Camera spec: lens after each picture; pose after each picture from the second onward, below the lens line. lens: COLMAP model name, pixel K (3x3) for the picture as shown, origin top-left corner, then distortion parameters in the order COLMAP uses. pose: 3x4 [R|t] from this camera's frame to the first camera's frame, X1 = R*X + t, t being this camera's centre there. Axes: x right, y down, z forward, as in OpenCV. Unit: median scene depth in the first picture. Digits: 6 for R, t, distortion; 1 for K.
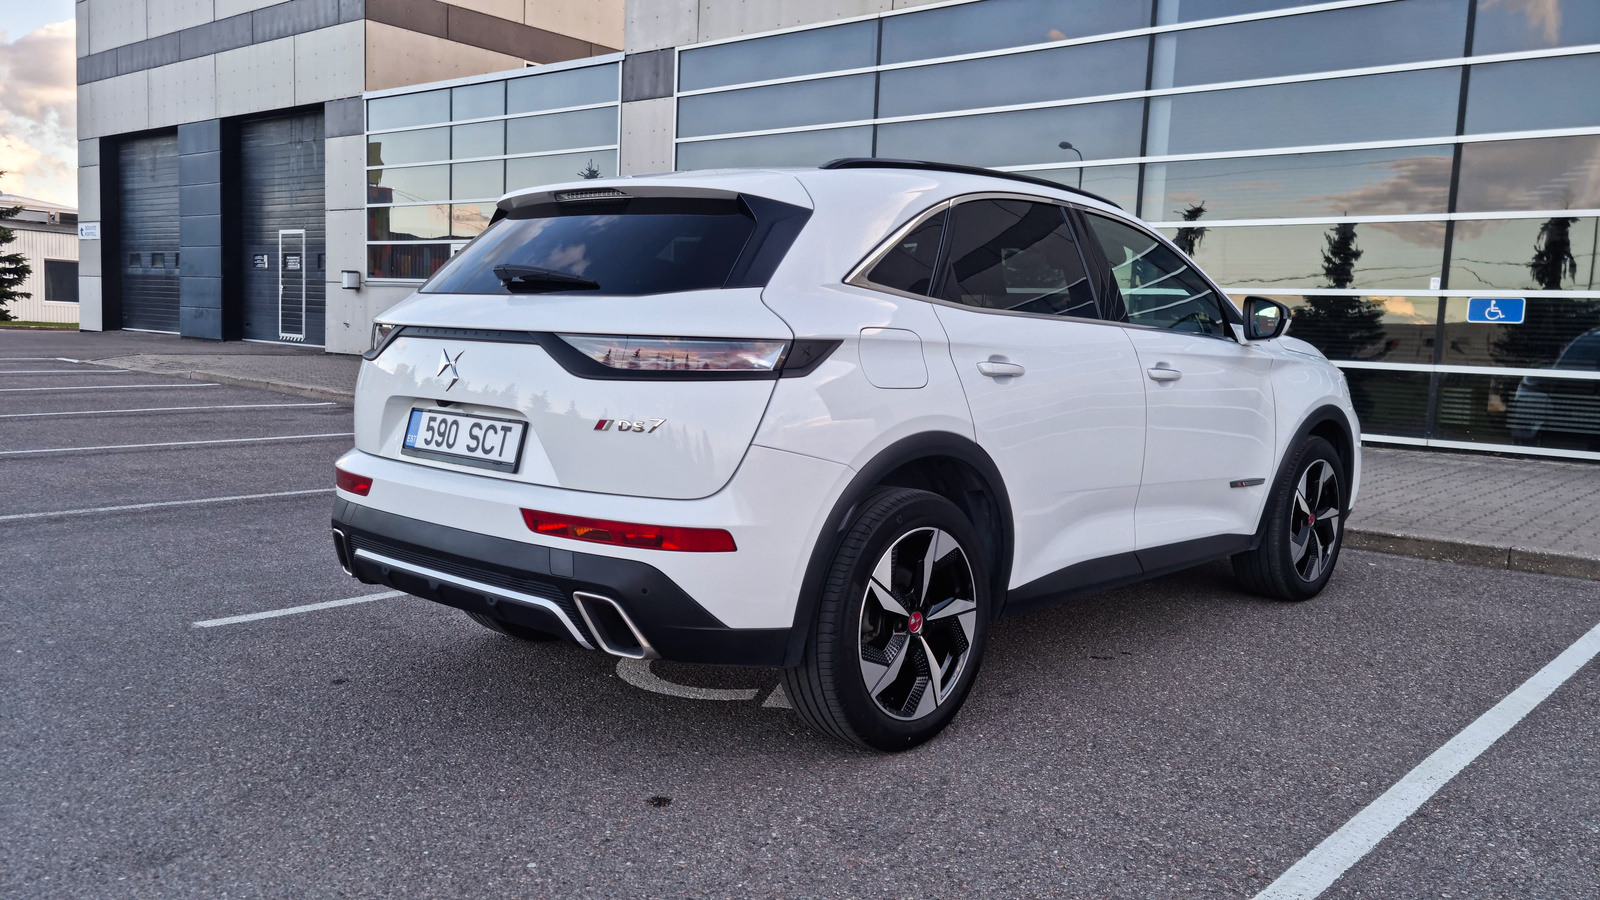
lens RADIAL K [[1283.5, 0, 797.9], [0, 1283.5, 452.7], [0, 0, 1]] dist [0.072310, -0.079689]
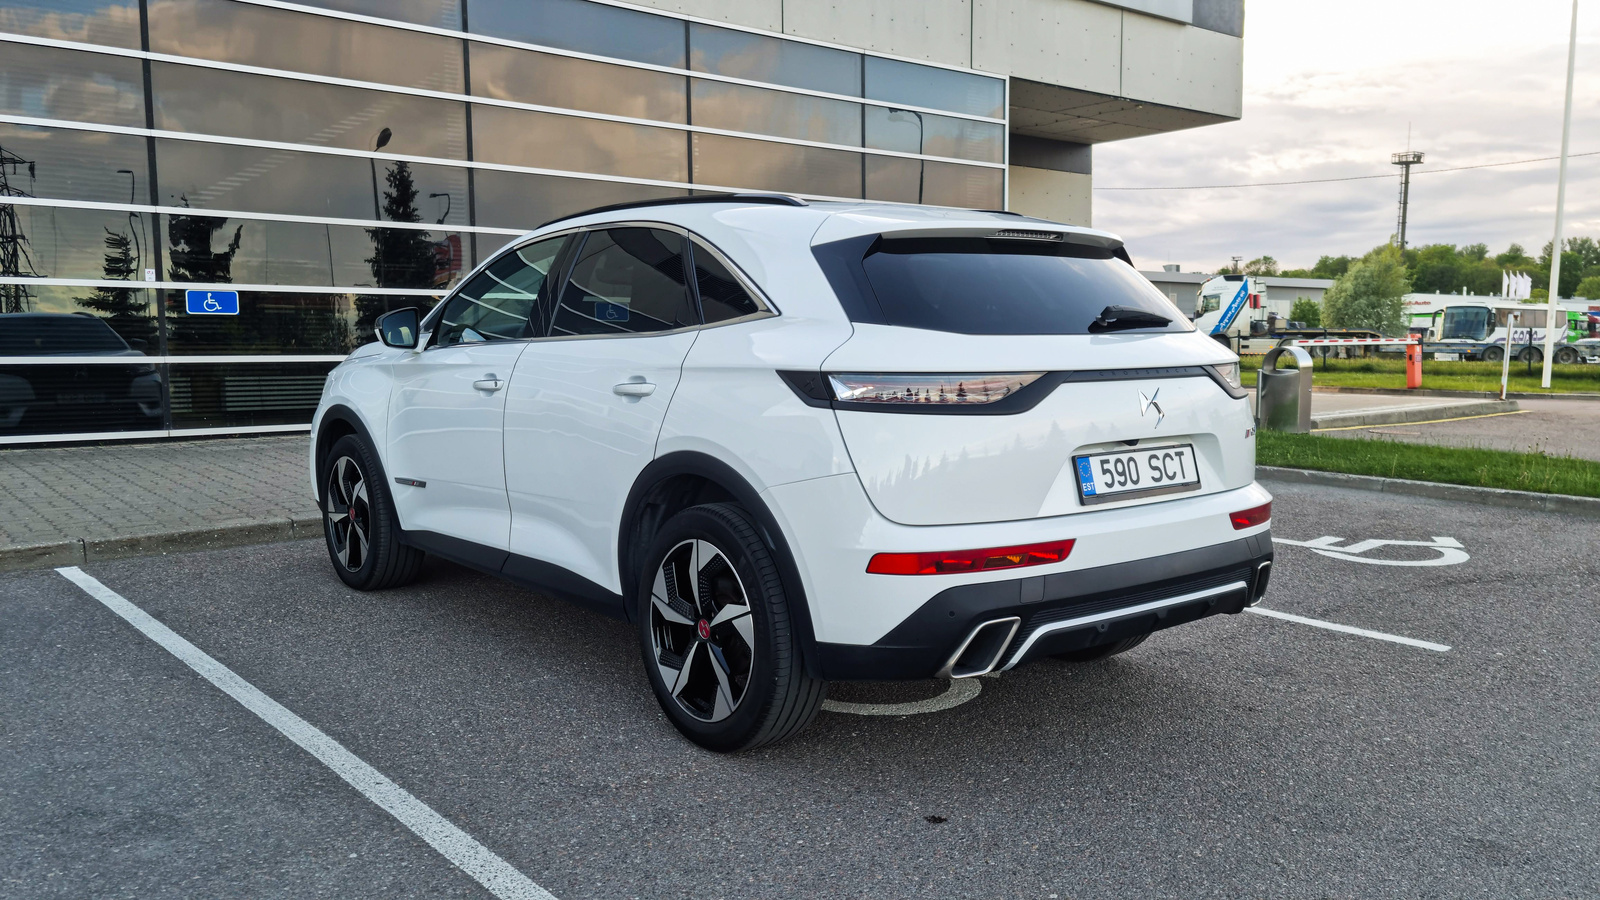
lens RADIAL K [[1283.5, 0, 793.7], [0, 1283.5, 452.6], [0, 0, 1]] dist [0.072310, -0.079689]
pose [[0.152952, -0.128778, 0.979807, -1.285627], [0.104689, 0.988006, 0.113513, -0.169858], [-0.982673, 0.085213, 0.164599, 1.070944]]
